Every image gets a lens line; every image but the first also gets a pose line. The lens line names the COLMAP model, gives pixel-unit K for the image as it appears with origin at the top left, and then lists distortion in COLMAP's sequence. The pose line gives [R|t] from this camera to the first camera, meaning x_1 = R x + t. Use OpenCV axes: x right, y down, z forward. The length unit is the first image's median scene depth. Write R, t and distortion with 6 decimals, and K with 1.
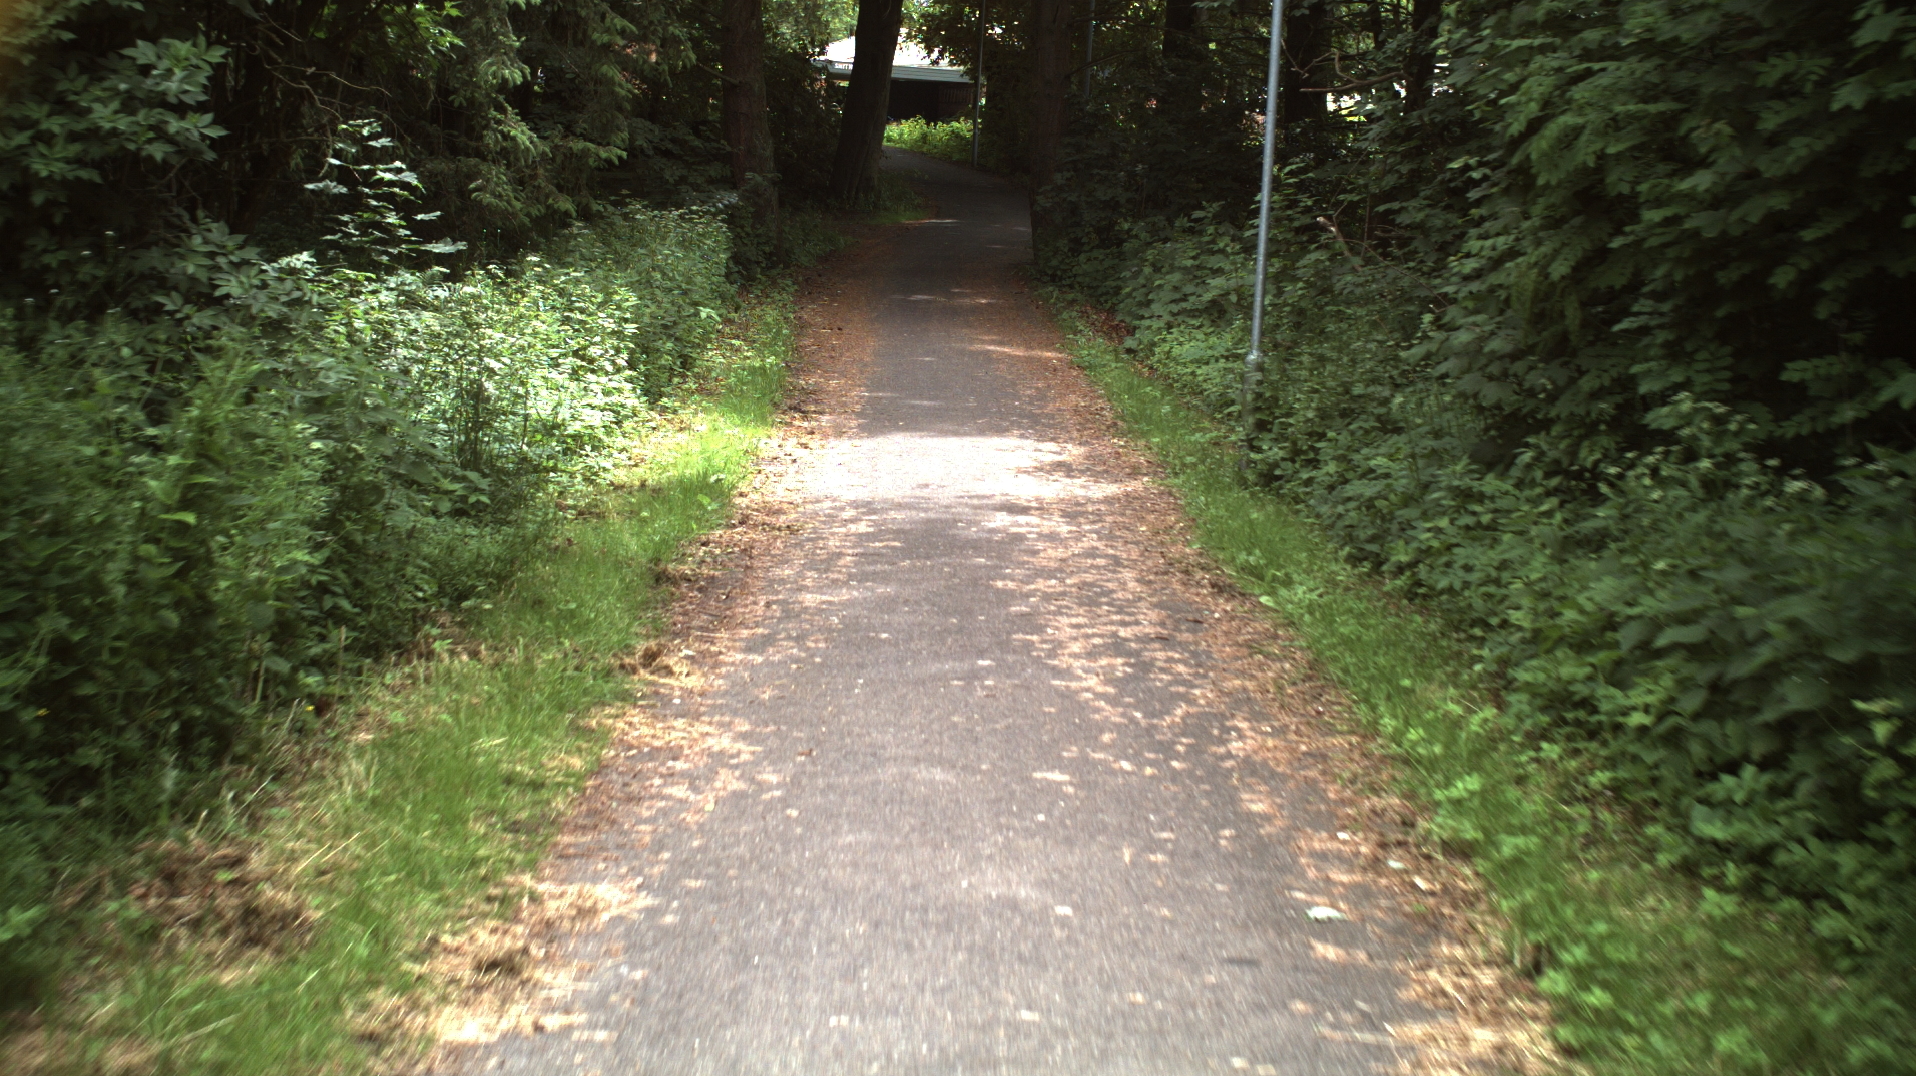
lens RADIAL K [[7452.0, 0, 975.7], [0, 7452.0, 556.9], [0, 0, 1]] dist [-1.145512, 0.000000]
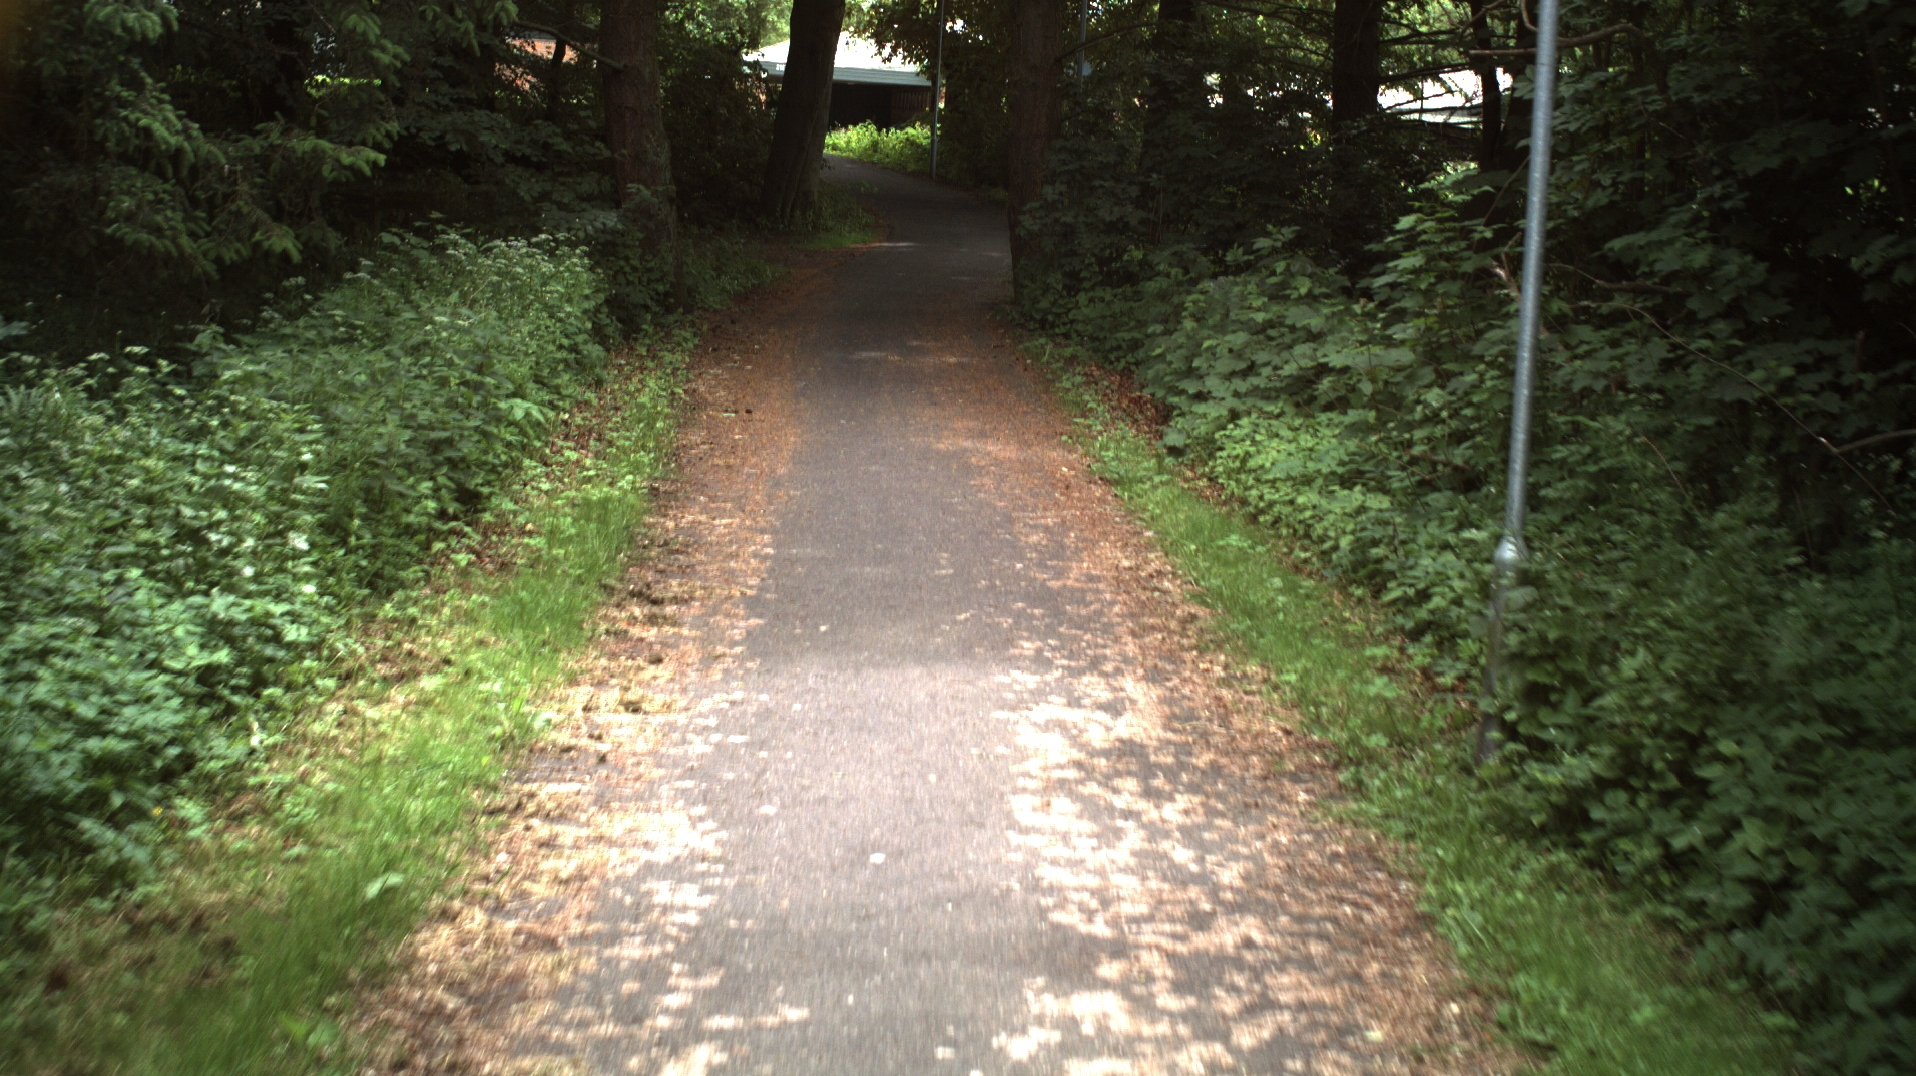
lens RADIAL K [[7452.0, 0, 954.2], [0, 7452.0, 528.6], [0, 0, 1]] dist [-1.145512, 0.000000]
pose [[0.999992, -0.002414, 0.003256, -0.002284], [0.002432, 0.999982, -0.005545, -0.026918], [-0.003242, 0.005553, 0.999979, 0.520067]]
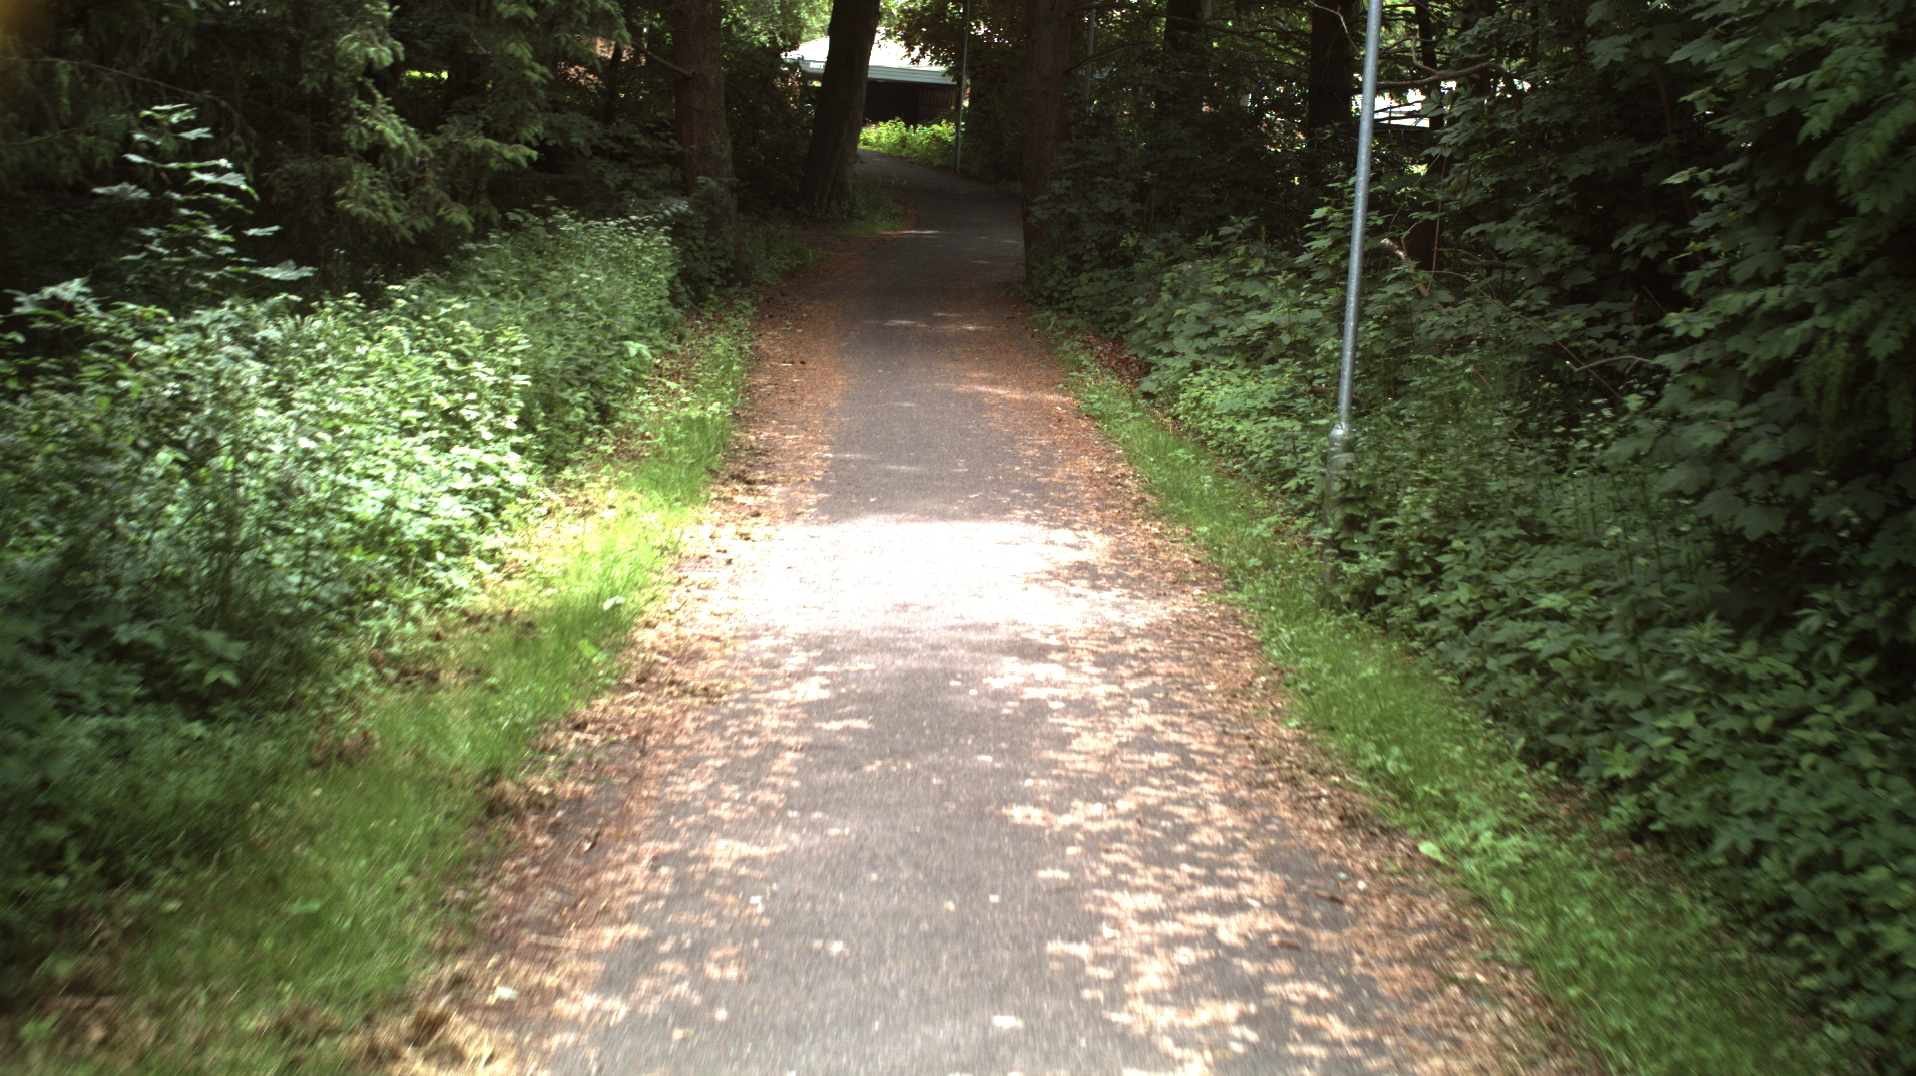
lens RADIAL K [[7452.0, 0, 952.7], [0, 7452.0, 548.1], [0, 0, 1]] dist [-1.145512, 0.000000]
pose [[0.999948, 0.010201, 0.000390, -0.002216], [-0.010200, 0.999946, -0.001999, -0.013668], [-0.000410, 0.001995, 0.999998, 0.259750]]
